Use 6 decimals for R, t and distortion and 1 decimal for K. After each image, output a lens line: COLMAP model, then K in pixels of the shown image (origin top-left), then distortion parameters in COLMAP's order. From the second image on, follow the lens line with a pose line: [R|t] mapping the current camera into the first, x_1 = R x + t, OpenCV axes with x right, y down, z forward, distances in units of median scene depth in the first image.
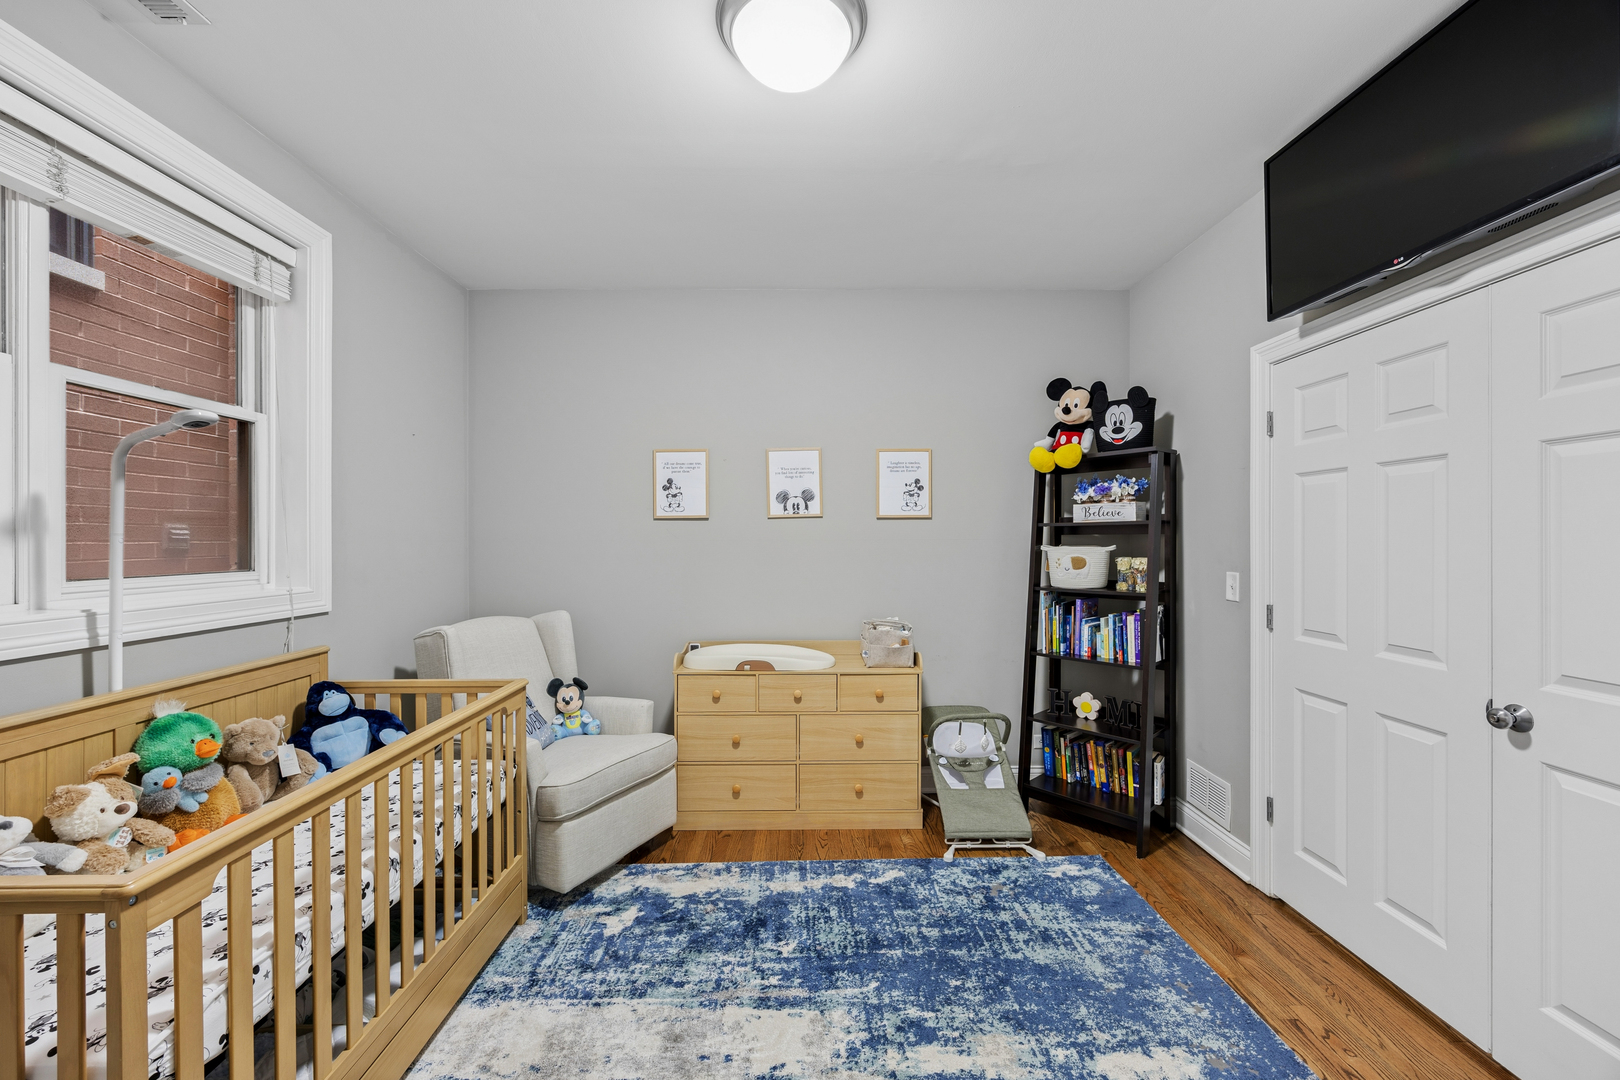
lens RADIAL K [[637.3, 0, 800.6], [0, 637.3, 546.7], [0, 0, 1]] dist [-0.000083, 0.001480]
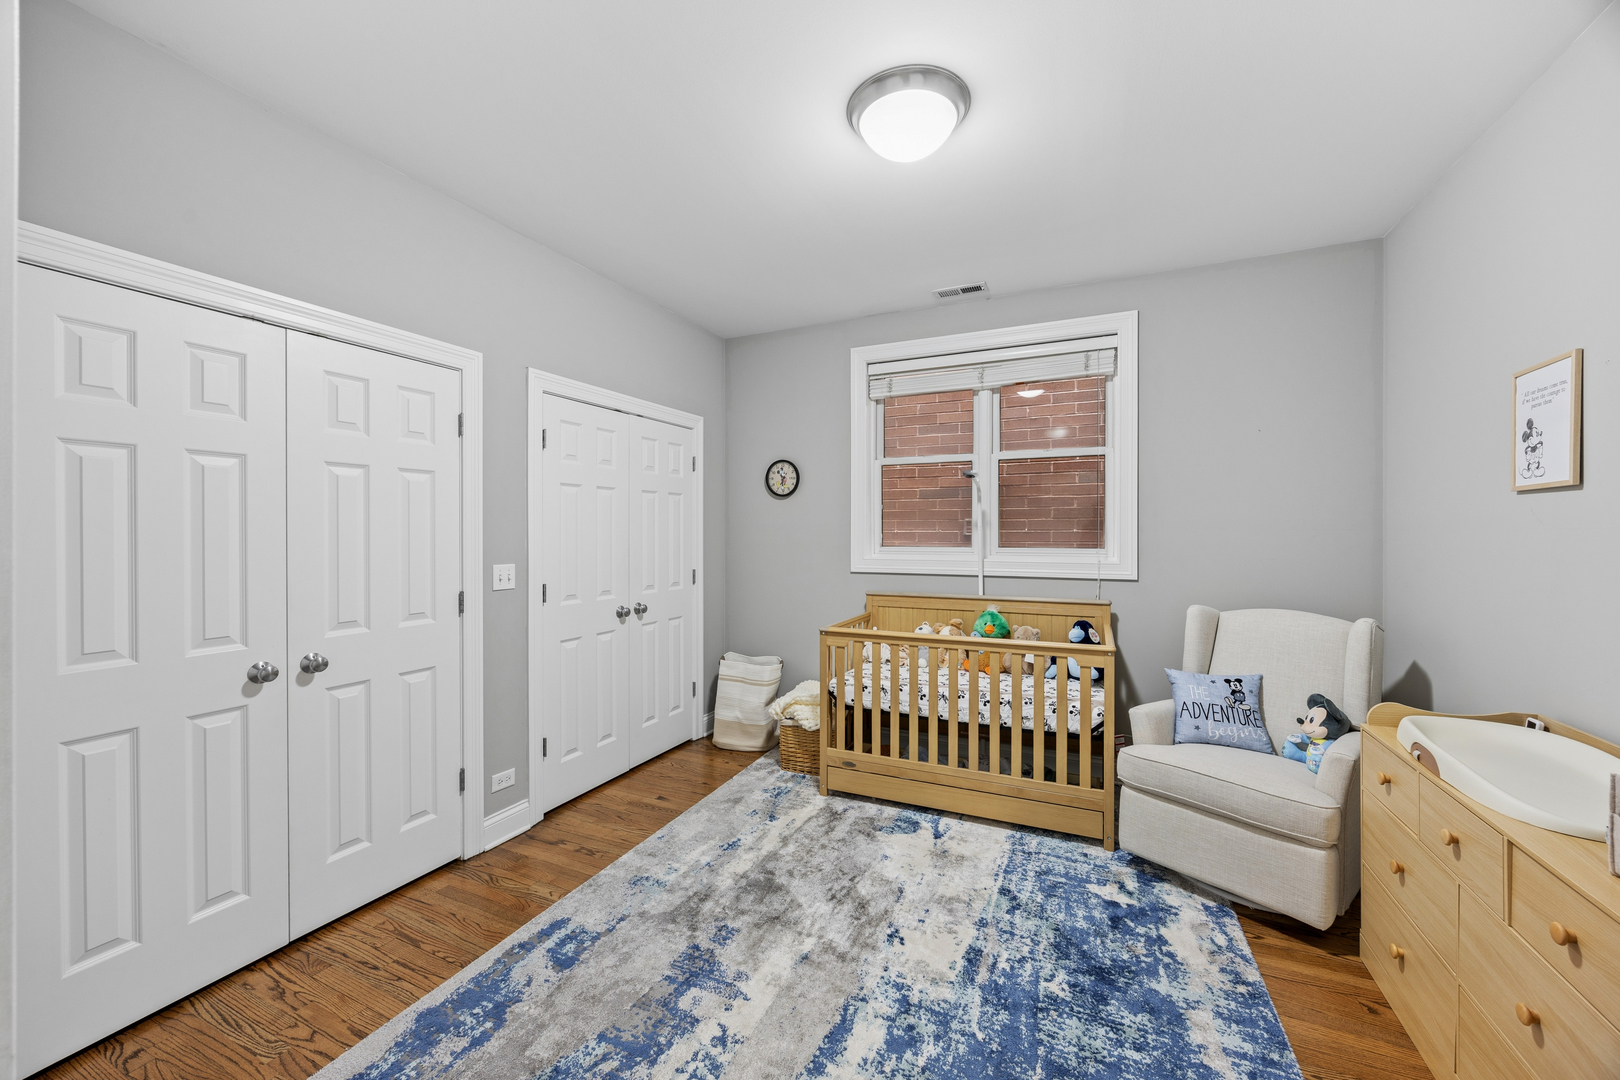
lens RADIAL K [[637.3, 0, 817.5], [0, 637.3, 534.5], [0, 0, 1]] dist [-0.000083, 0.001480]
pose [[-0.428881, 0.011325, -0.903290, 0.887483], [-0.003419, 0.999894, 0.014160, -0.016542], [0.903354, 0.009161, -0.428797, 1.036658]]
